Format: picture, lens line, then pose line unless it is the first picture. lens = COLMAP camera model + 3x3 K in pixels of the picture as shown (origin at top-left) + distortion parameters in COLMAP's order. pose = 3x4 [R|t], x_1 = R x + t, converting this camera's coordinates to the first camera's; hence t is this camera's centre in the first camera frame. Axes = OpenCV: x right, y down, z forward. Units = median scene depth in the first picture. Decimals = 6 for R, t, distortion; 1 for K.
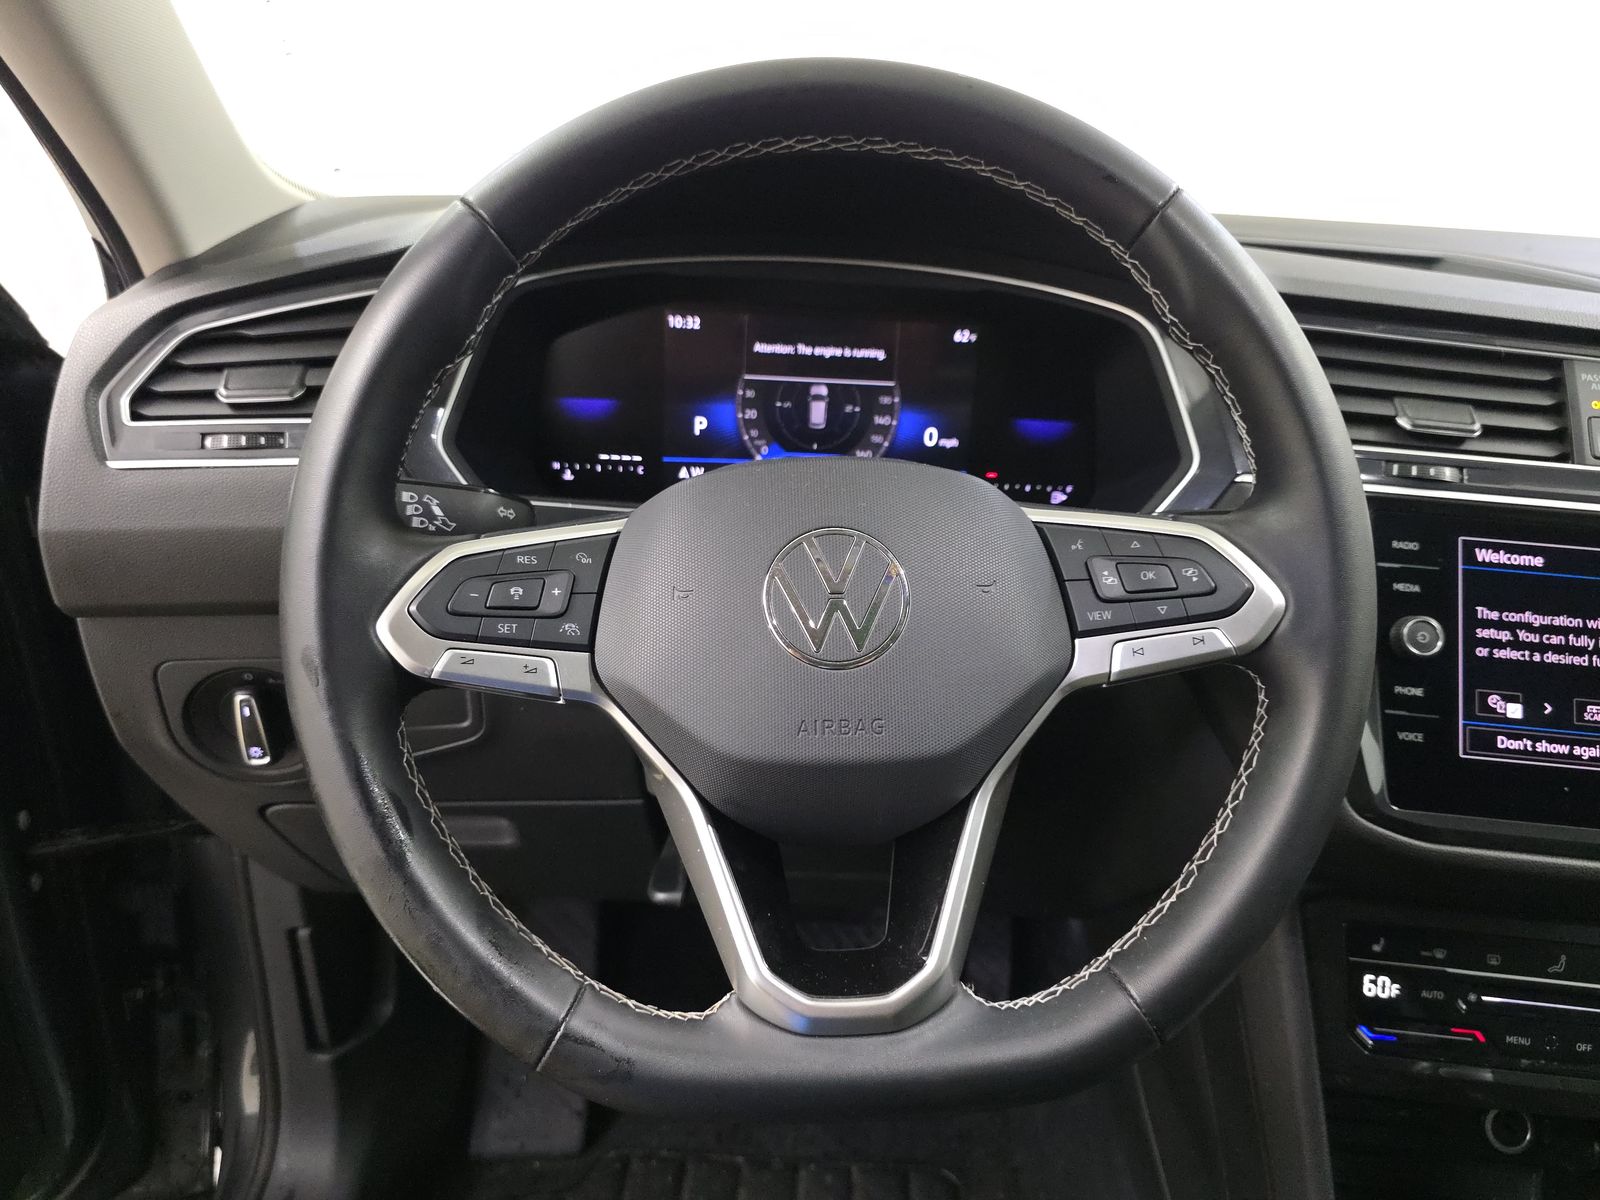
lens RADIAL K [[1059.2, 0, 799.7], [0, 1059.2, 597.1], [0, 0, 1]] dist [0.037107, -0.034286]
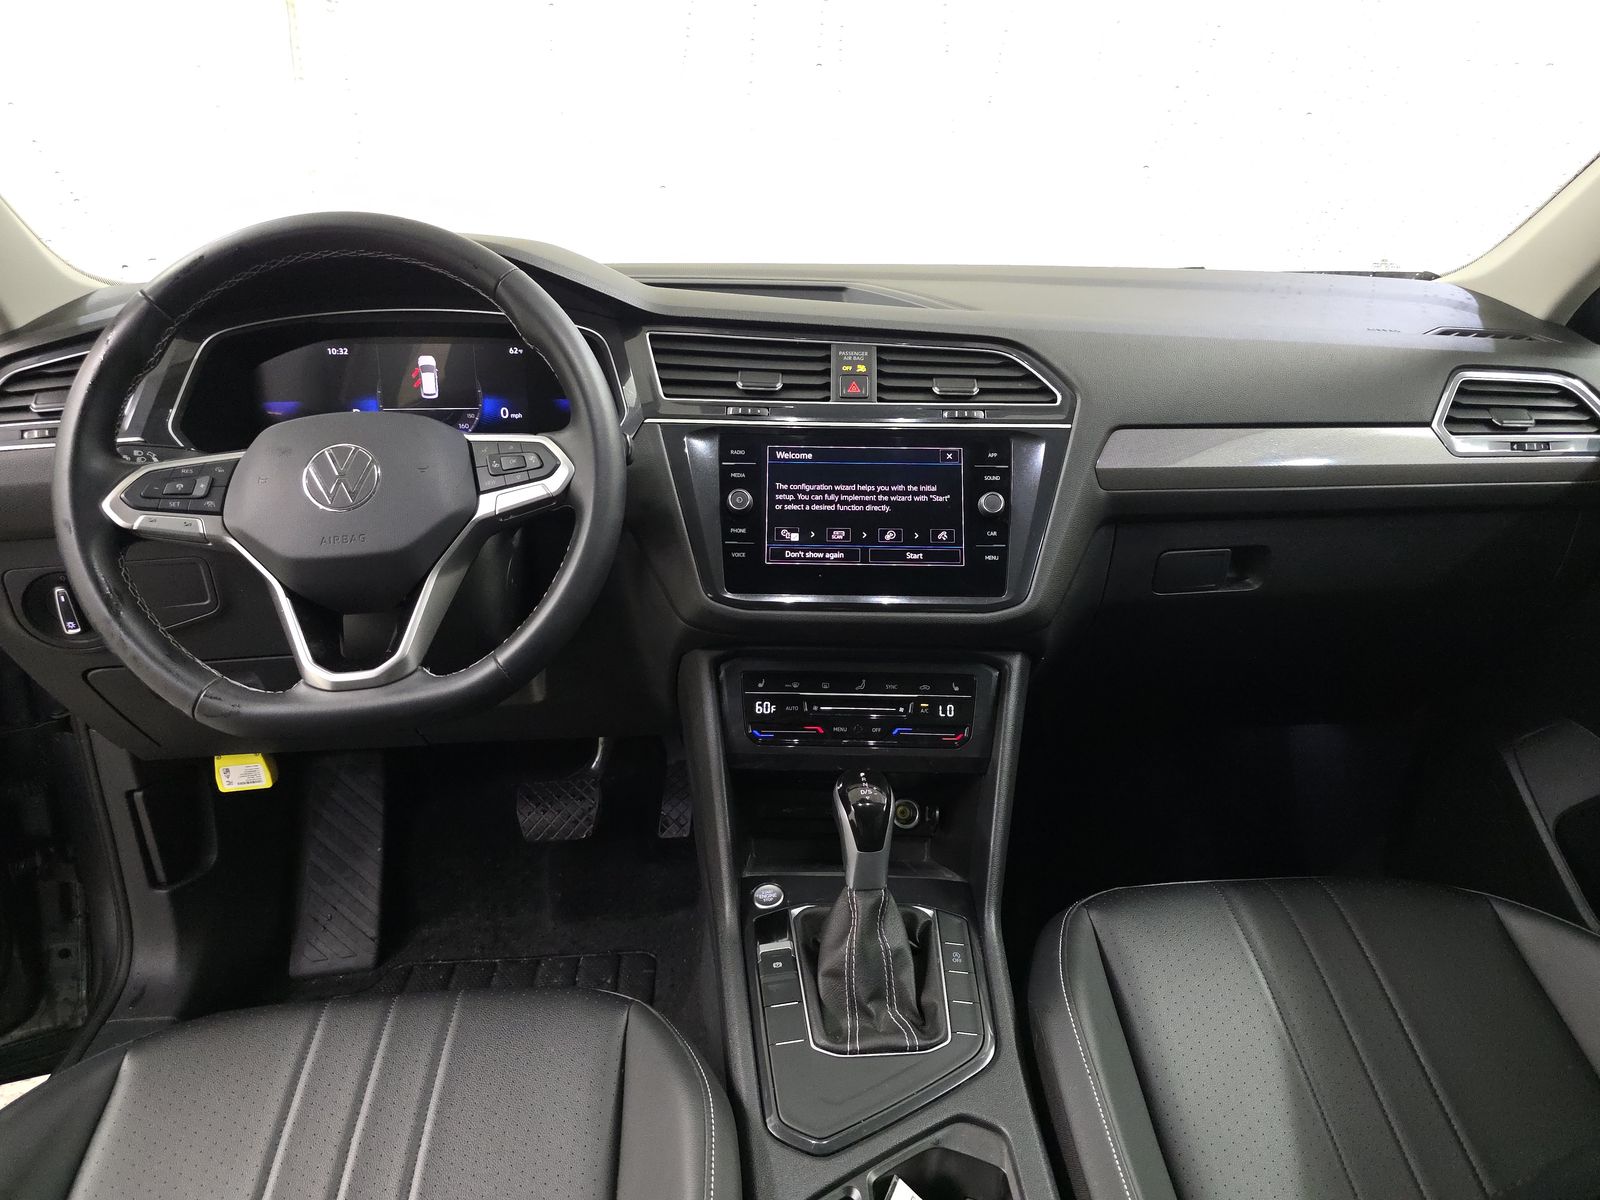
lens RADIAL K [[1059.1, 0, 800.0], [0, 1059.1, 600.0], [0, 0, 1]] dist [0.120917, -0.113851]
pose [[0.995597, -0.075866, 0.055060, 0.563193], [0.077295, 0.996713, -0.024284, 0.256218], [-0.053036, 0.028433, 0.998188, -0.802965]]
